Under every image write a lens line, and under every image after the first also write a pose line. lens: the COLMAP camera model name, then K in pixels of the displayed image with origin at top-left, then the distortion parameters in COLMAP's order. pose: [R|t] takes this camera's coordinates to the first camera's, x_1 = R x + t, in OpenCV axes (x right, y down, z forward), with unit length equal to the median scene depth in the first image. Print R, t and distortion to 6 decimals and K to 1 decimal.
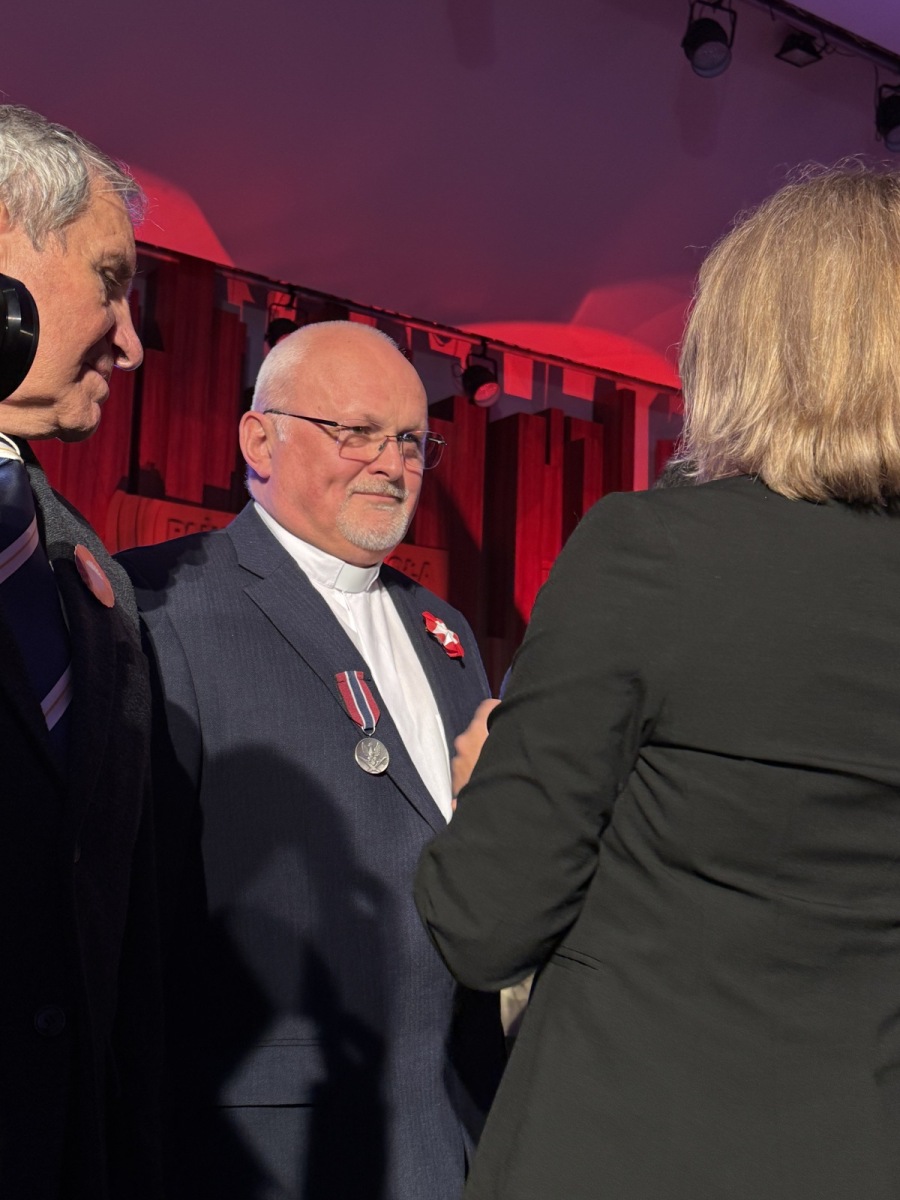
lens RADIAL K [[1507.5, 0, 447.6], [0, 1507.5, 596.3], [0, 0, 1]] dist [0.079098, 0.000000]
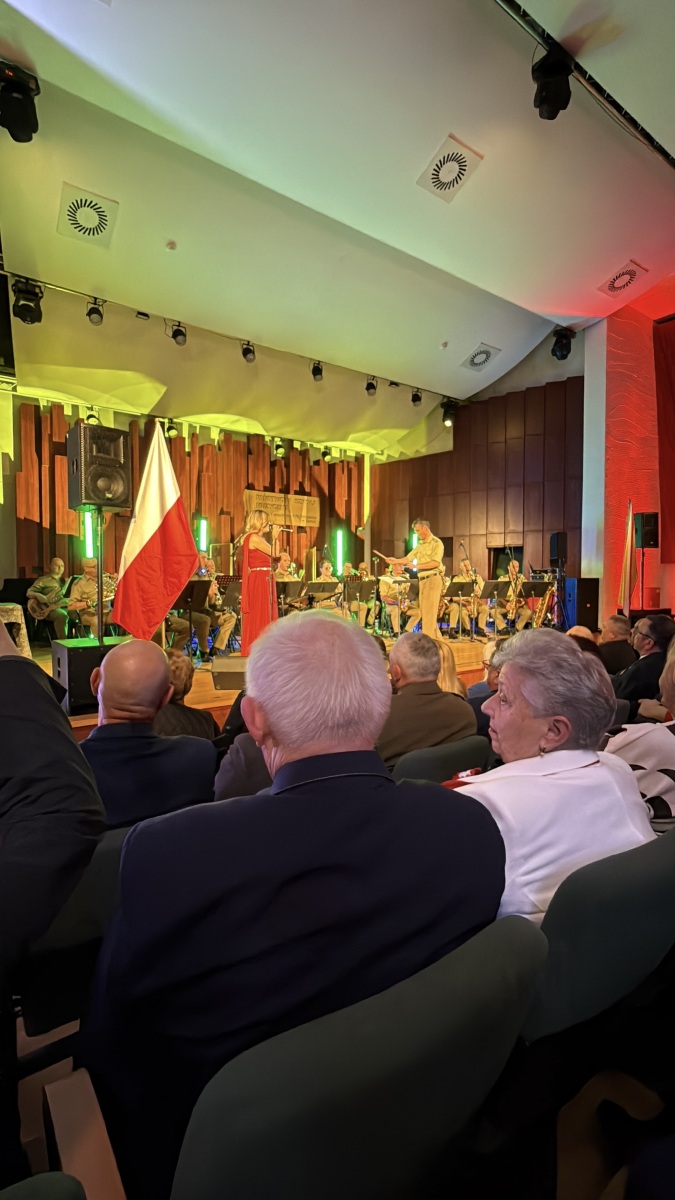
lens RADIAL K [[557.2, 0, 335.3], [0, 557.2, 597.6], [0, 0, 1]] dist [-0.005515, 0.000105]
pose [[0.999417, -0.032916, 0.009045, 0.020432], [0.030407, 0.978843, 0.202339, -0.067920], [-0.015514, -0.201946, 0.979274, -0.575646]]
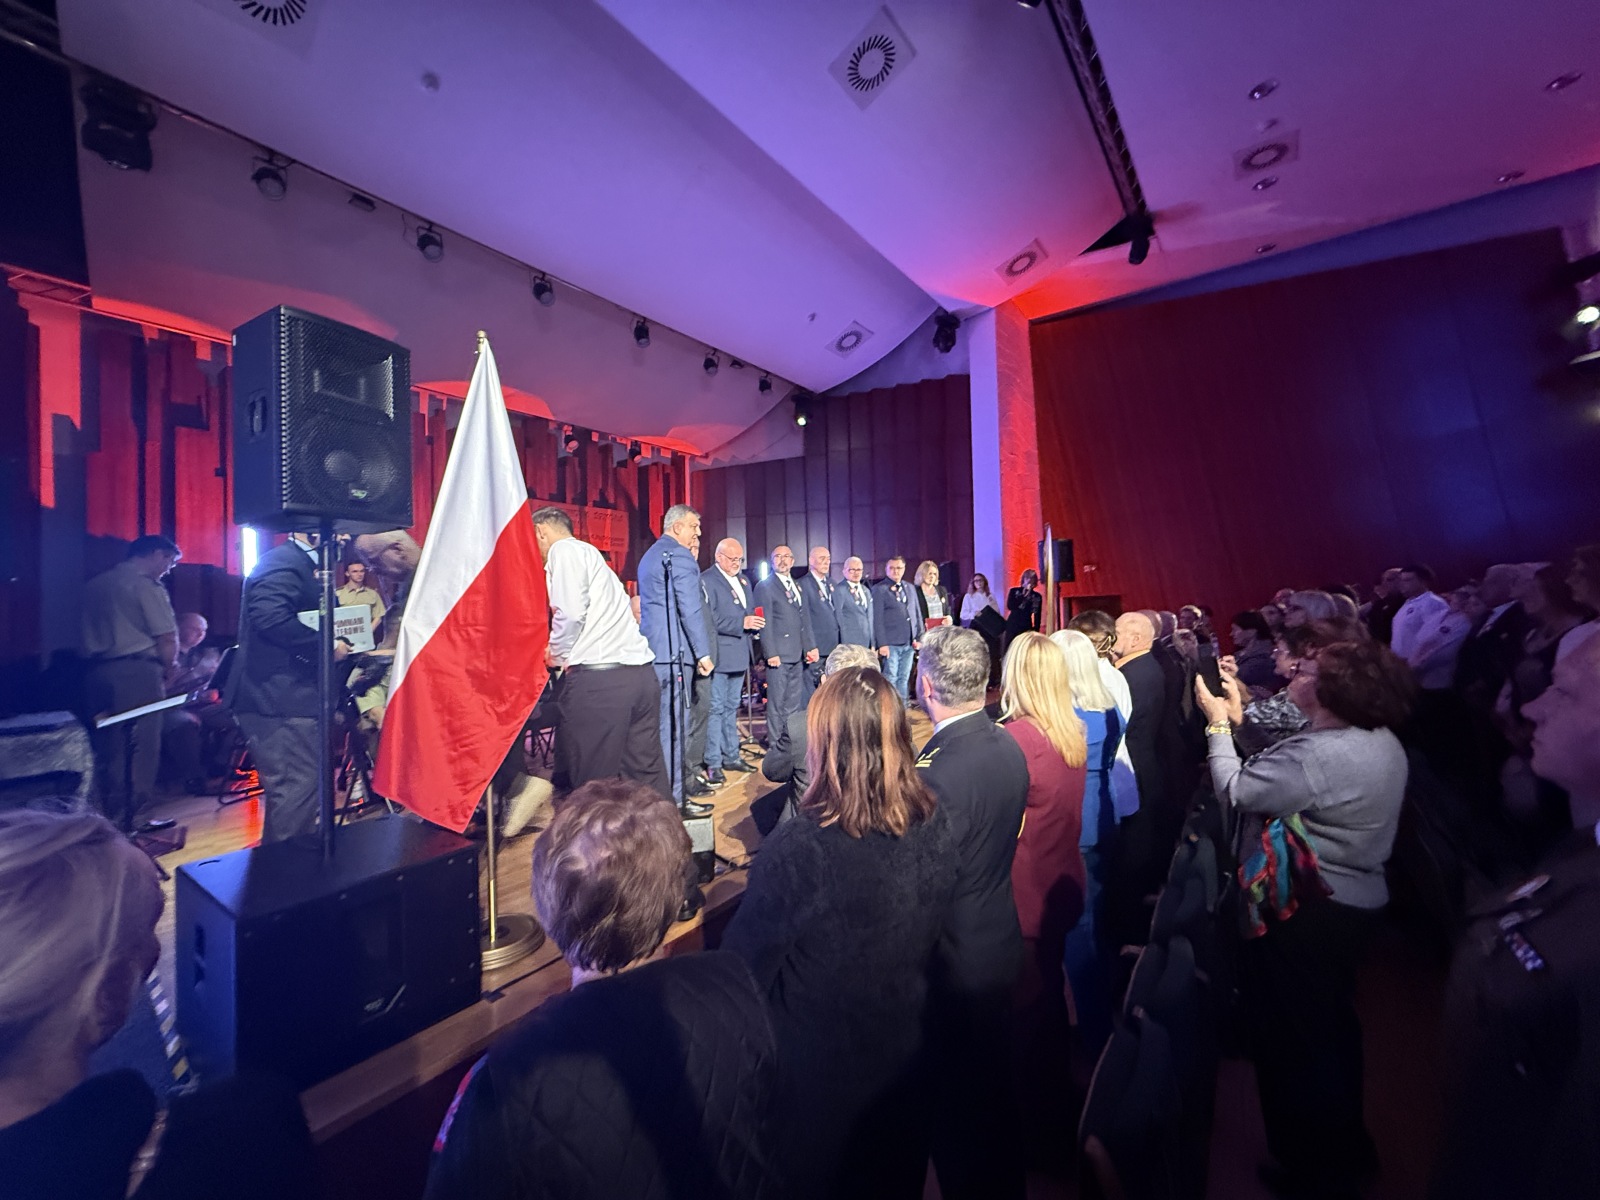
lens RADIAL K [[647.5, 0, 797.2], [0, 647.5, 599.3], [0, 0, 1]] dist [-0.003522, 0.001341]
pose [[0.947543, -0.047469, 0.316085, -0.094275], [-0.003361, 0.987376, 0.158359, -0.061614], [-0.319612, -0.151114, 0.935421, -0.360207]]
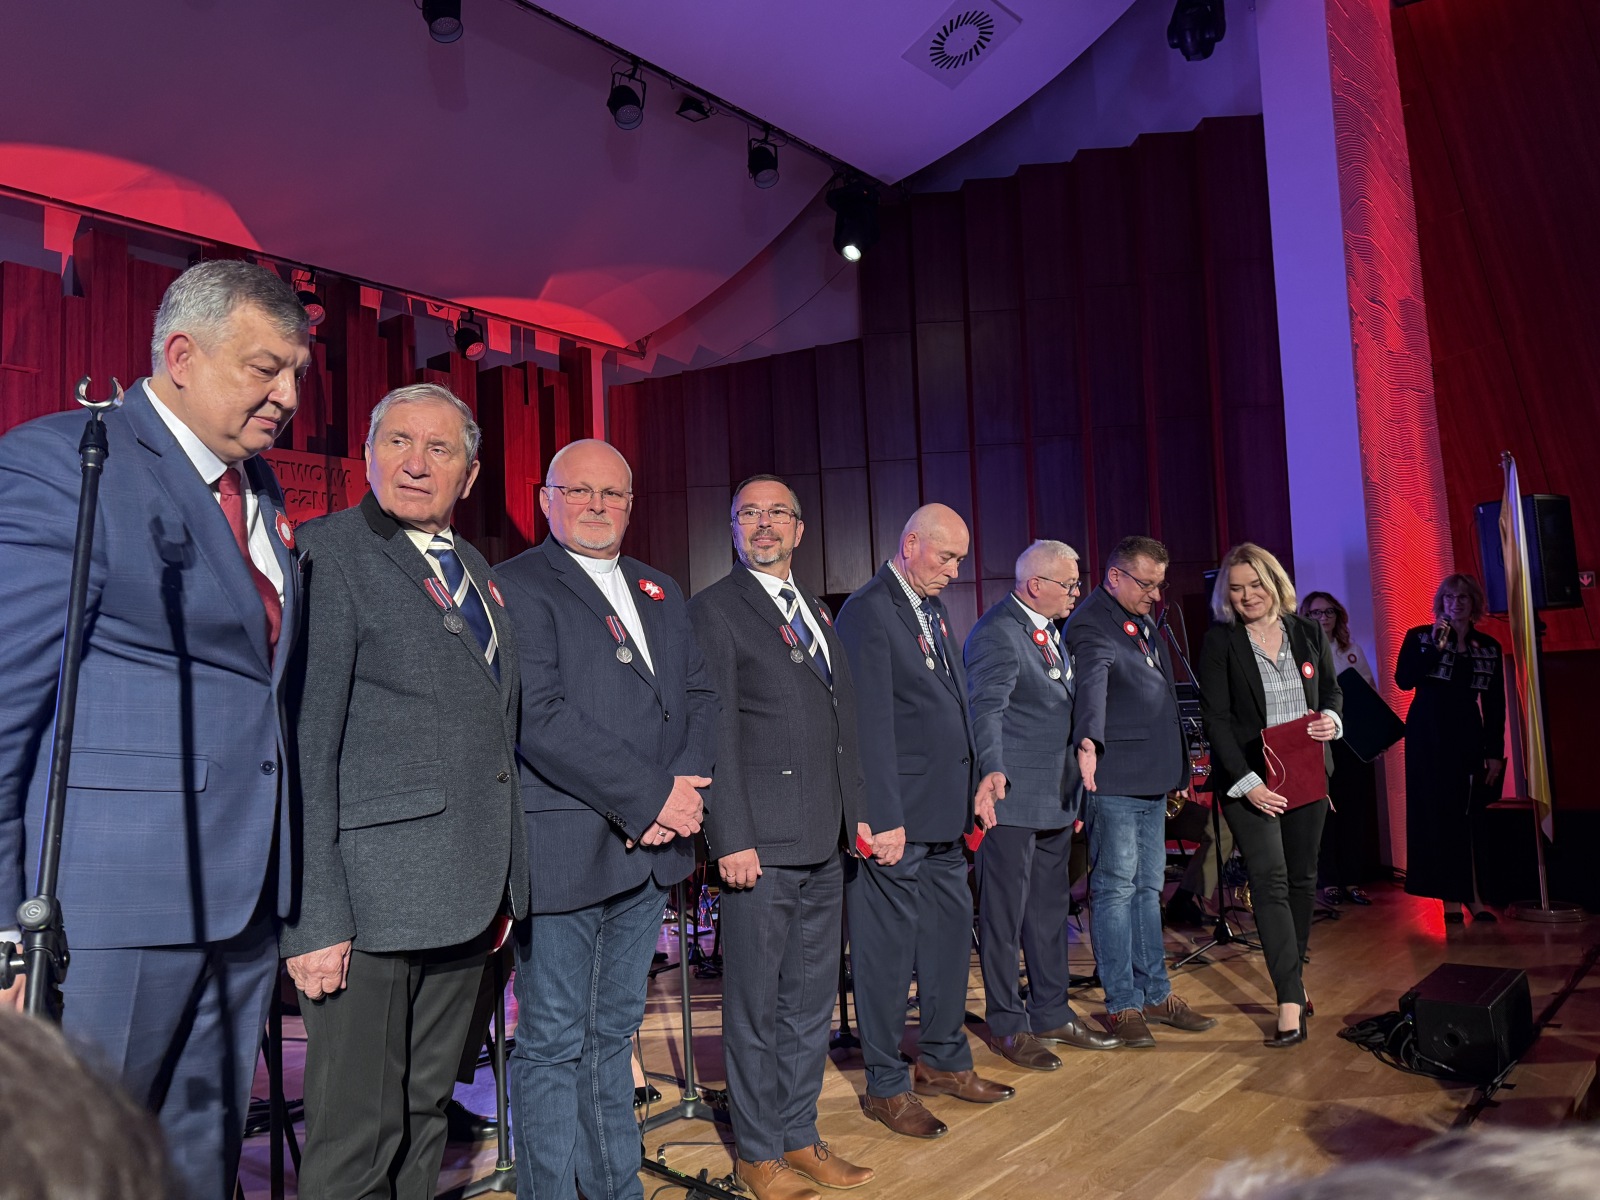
lens RADIAL K [[1209.1, 0, 804.2], [0, 1209.1, 606.4], [0, 0, 1]] dist [0.010687, -0.015335]
pose [[0.961781, -0.046808, 0.269790, 0.006706], [0.021299, 0.995084, 0.096714, -0.008750], [-0.272990, -0.087271, 0.958050, -0.104363]]
